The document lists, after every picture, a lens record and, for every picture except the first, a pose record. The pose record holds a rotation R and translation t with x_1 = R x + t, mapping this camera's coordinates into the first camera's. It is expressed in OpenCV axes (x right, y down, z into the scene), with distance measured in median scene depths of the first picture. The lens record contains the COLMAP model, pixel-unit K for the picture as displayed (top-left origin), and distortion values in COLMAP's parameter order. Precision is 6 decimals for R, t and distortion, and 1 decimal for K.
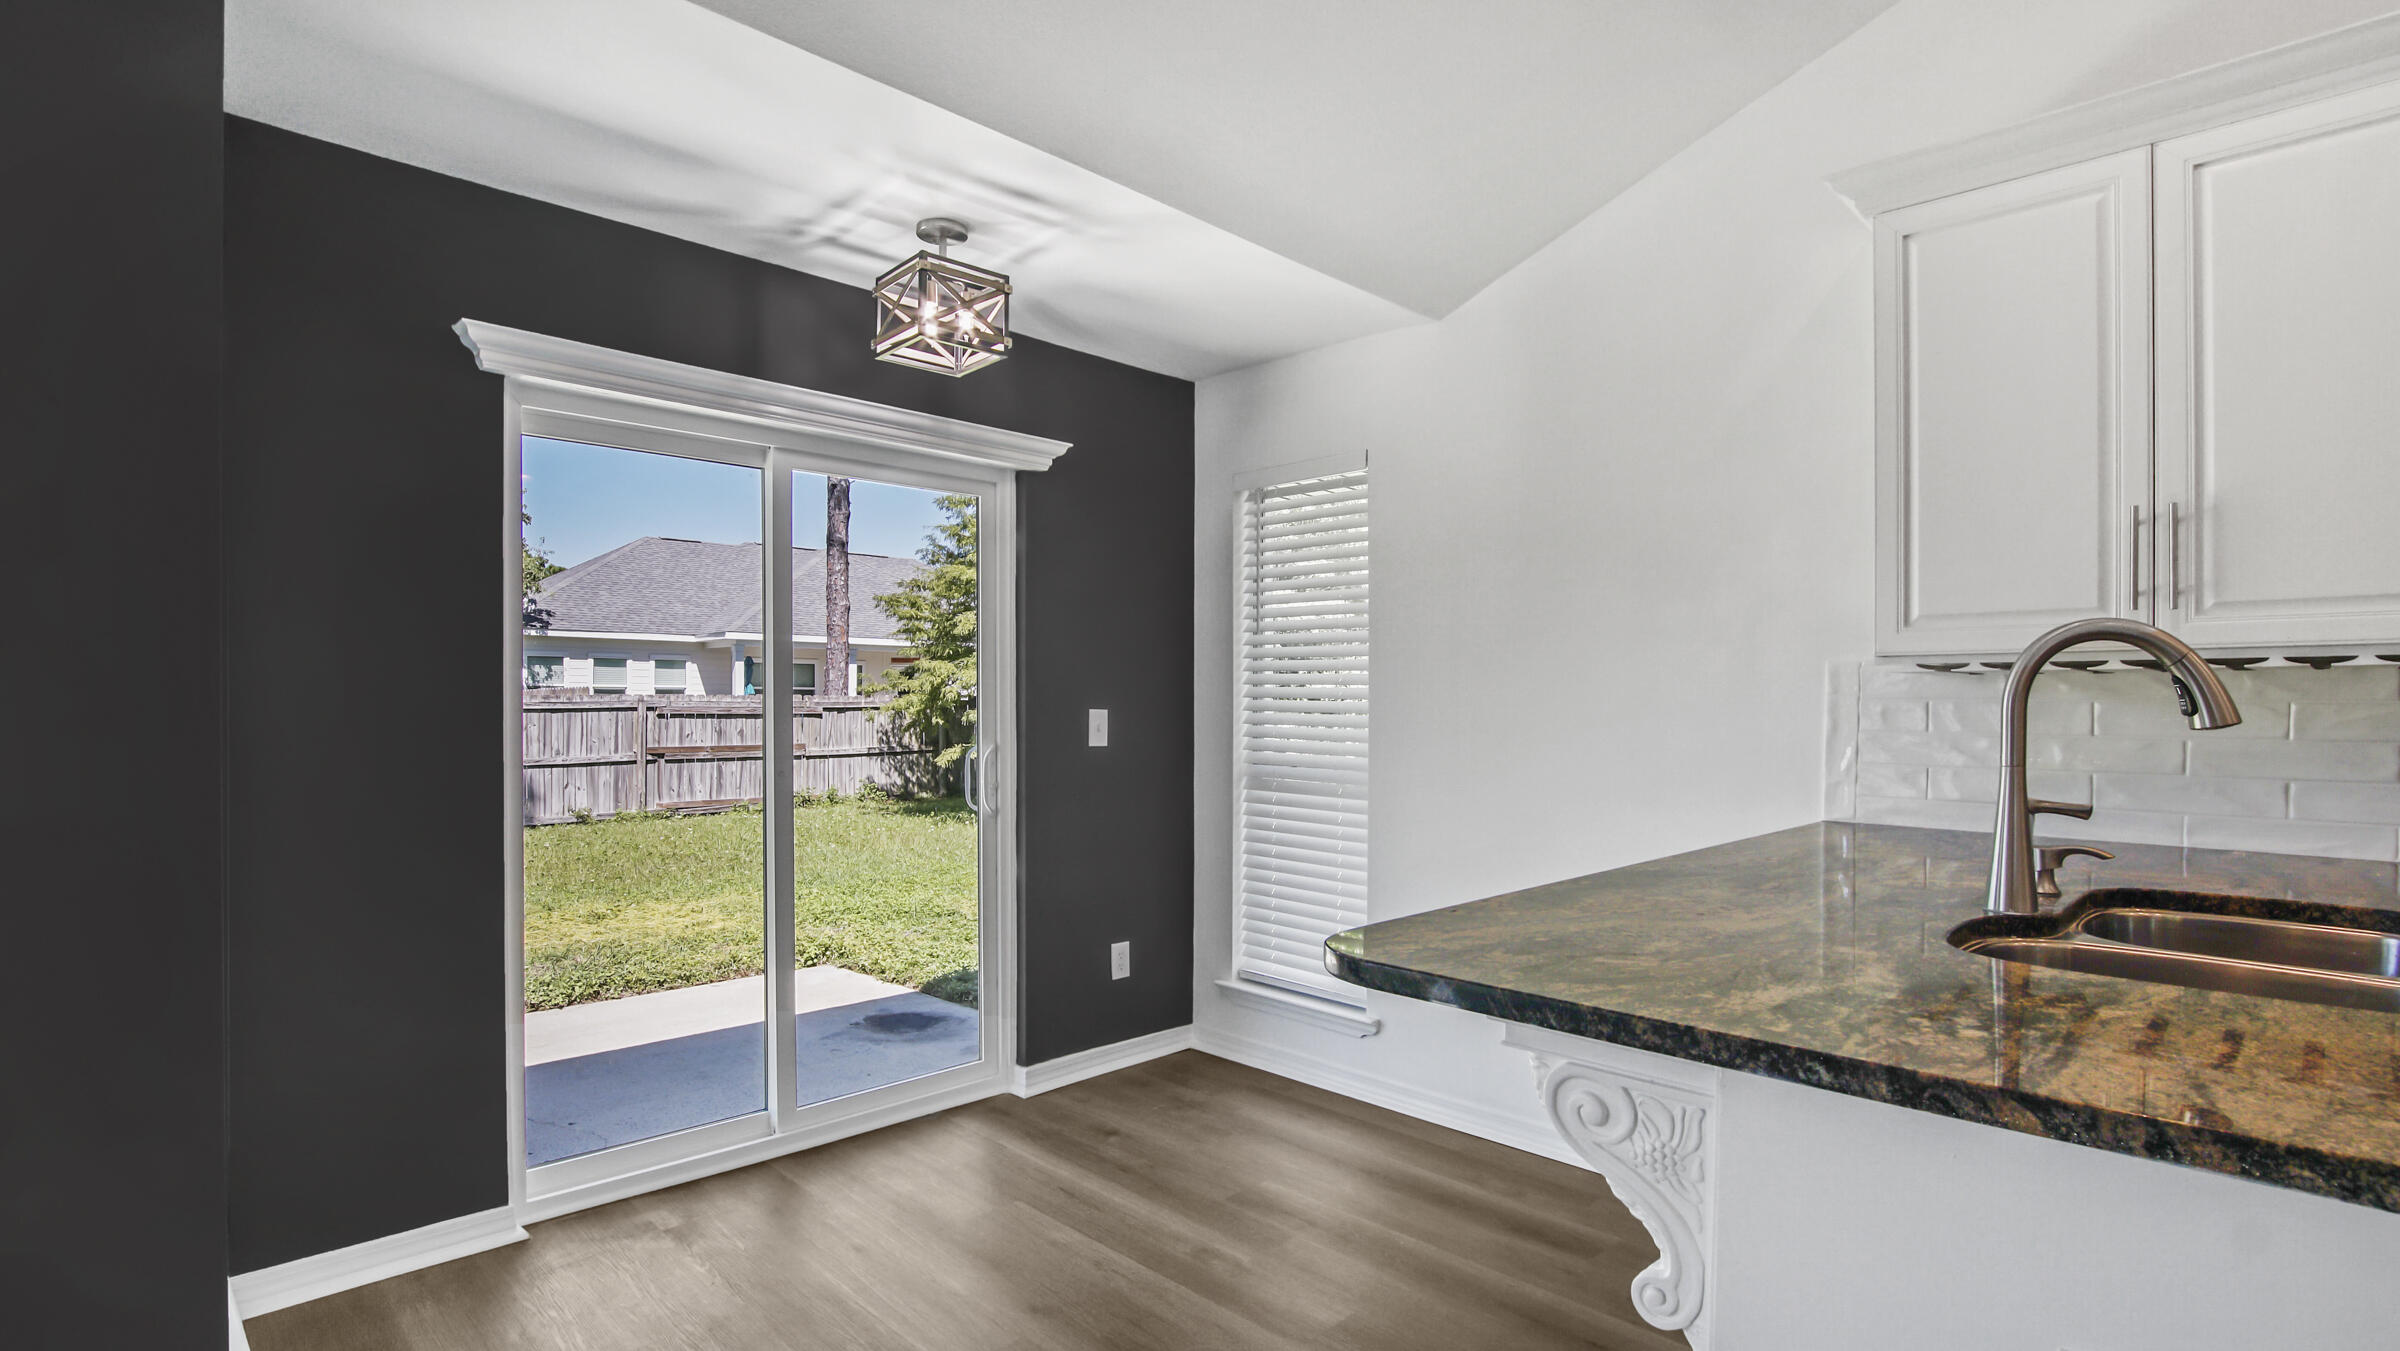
lens RADIAL K [[1146.1, 0, 1127.8], [0, 1146.1, 720.0], [0, 0, 1]] dist [-0.014092, -0.000652]
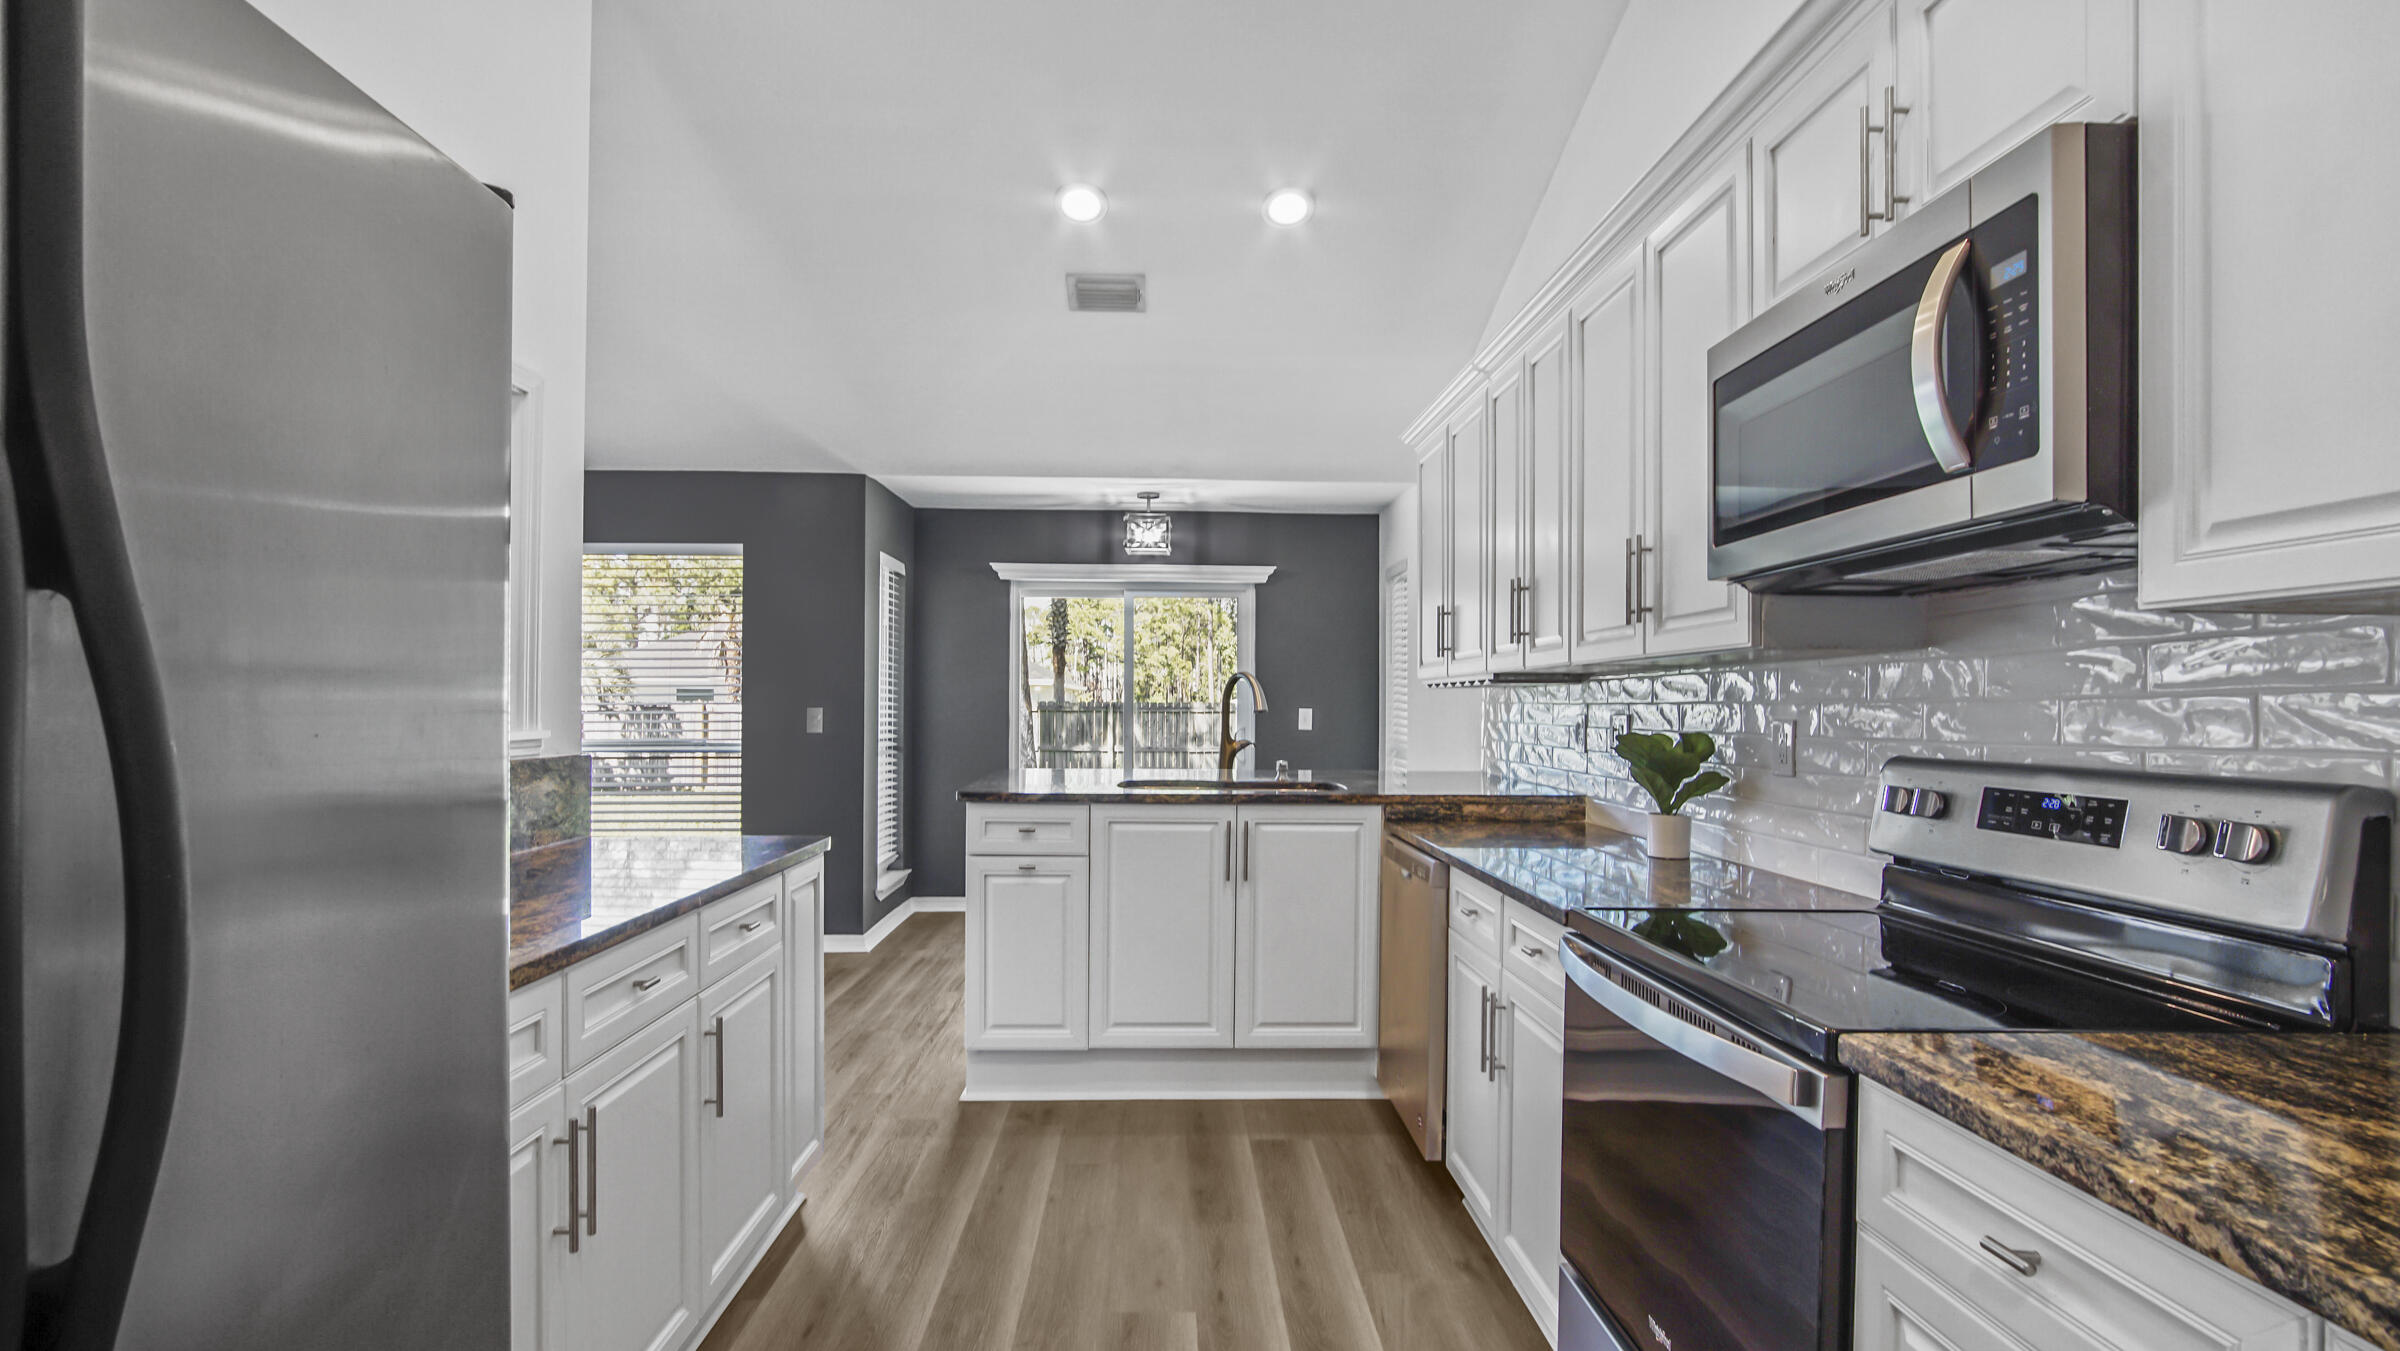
lens RADIAL K [[1091.0, 0, 1196.7], [0, 1091.0, 703.4], [0, 0, 1]] dist [-0.000486, 0.000216]
pose [[0.732186, 0.000007, -0.681105, 1.489975], [-0.013675, 0.999799, -0.014690, 0.013959], [0.680968, 0.020070, 0.732038, -0.544699]]
